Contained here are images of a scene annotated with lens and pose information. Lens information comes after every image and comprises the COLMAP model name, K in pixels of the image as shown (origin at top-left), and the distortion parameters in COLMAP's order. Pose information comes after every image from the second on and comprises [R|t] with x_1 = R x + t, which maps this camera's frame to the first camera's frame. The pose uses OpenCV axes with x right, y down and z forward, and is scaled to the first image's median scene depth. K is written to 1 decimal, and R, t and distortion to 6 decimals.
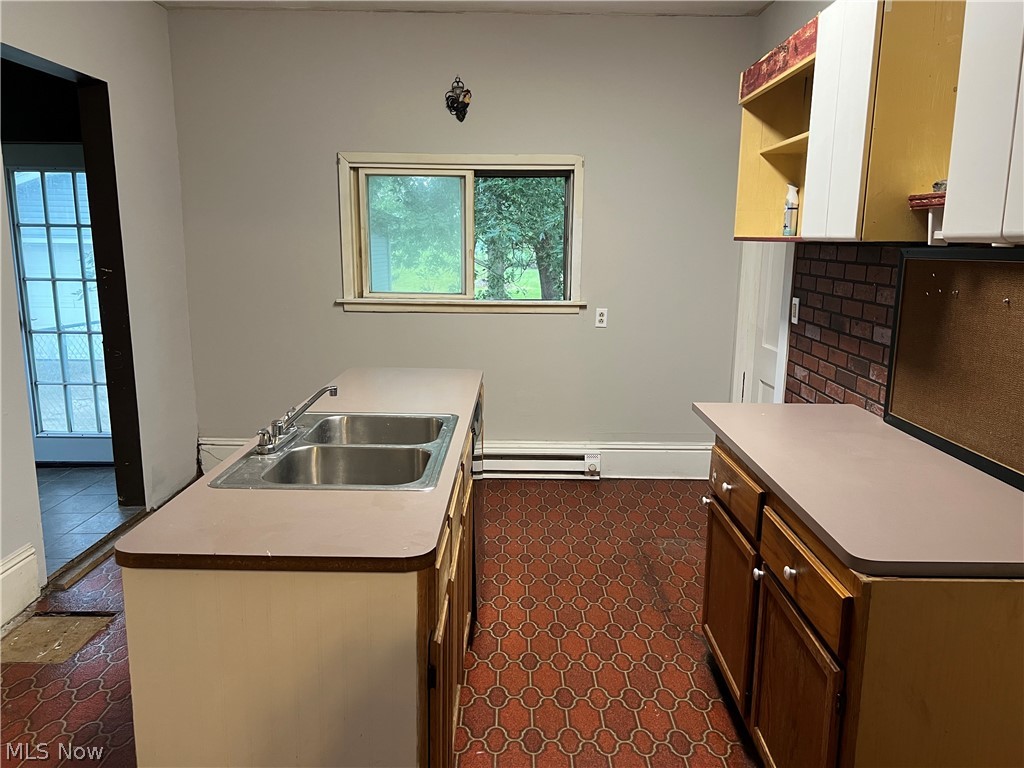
lens RADIAL K [[767.5, 0, 520.1], [0, 767.5, 386.0], [0, 0, 1]] dist [0.057237, -0.063076]
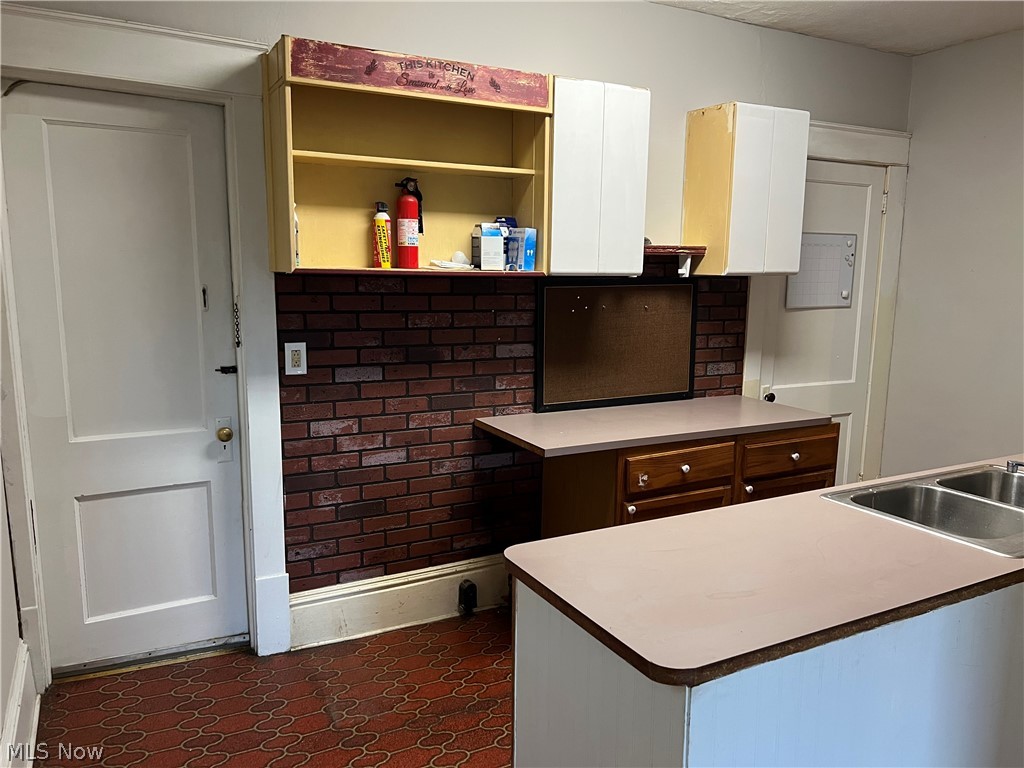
lens RADIAL K [[767.5, 0, 515.2], [0, 767.5, 386.6], [0, 0, 1]] dist [0.057237, -0.063076]
pose [[-0.476782, -0.141355, 0.867582, -0.529310], [0.151167, 0.959096, 0.239339, -0.265161], [-0.865926, 0.245263, -0.435912, 1.354063]]
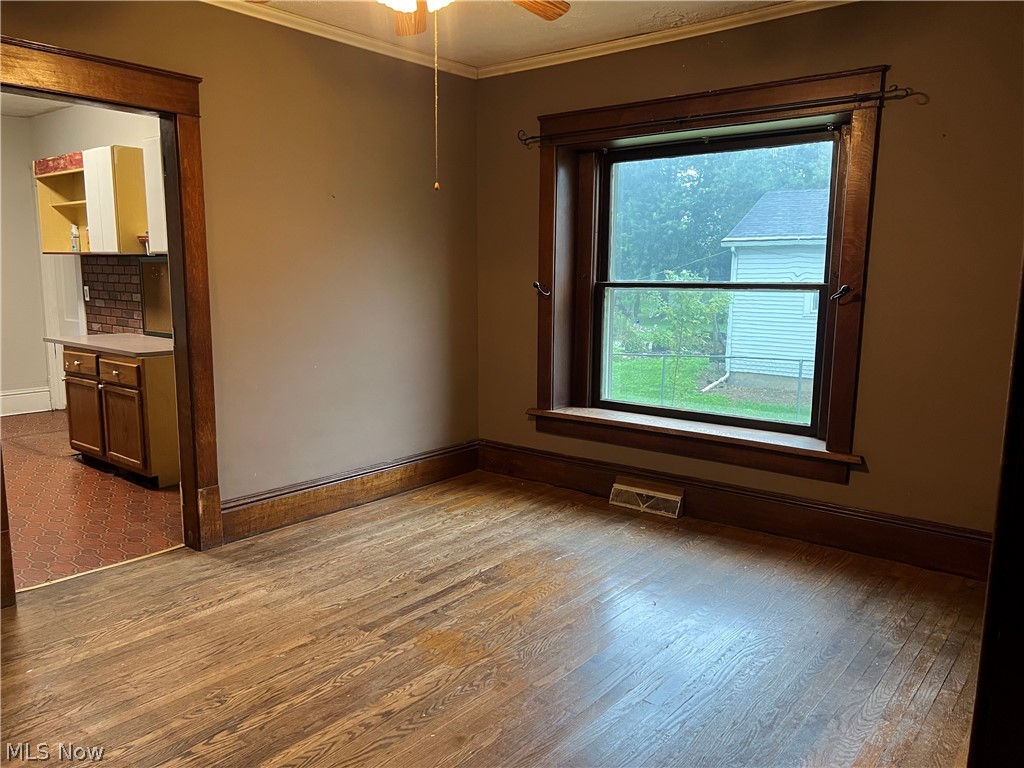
lens RADIAL K [[767.5, 0, 518.2], [0, 767.5, 387.1], [0, 0, 1]] dist [0.057237, -0.063076]
pose [[0.627555, -0.120616, 0.769173, -0.507469], [0.141572, 0.989135, 0.039602, 0.222465], [-0.765593, 0.084041, 0.637813, -1.066431]]
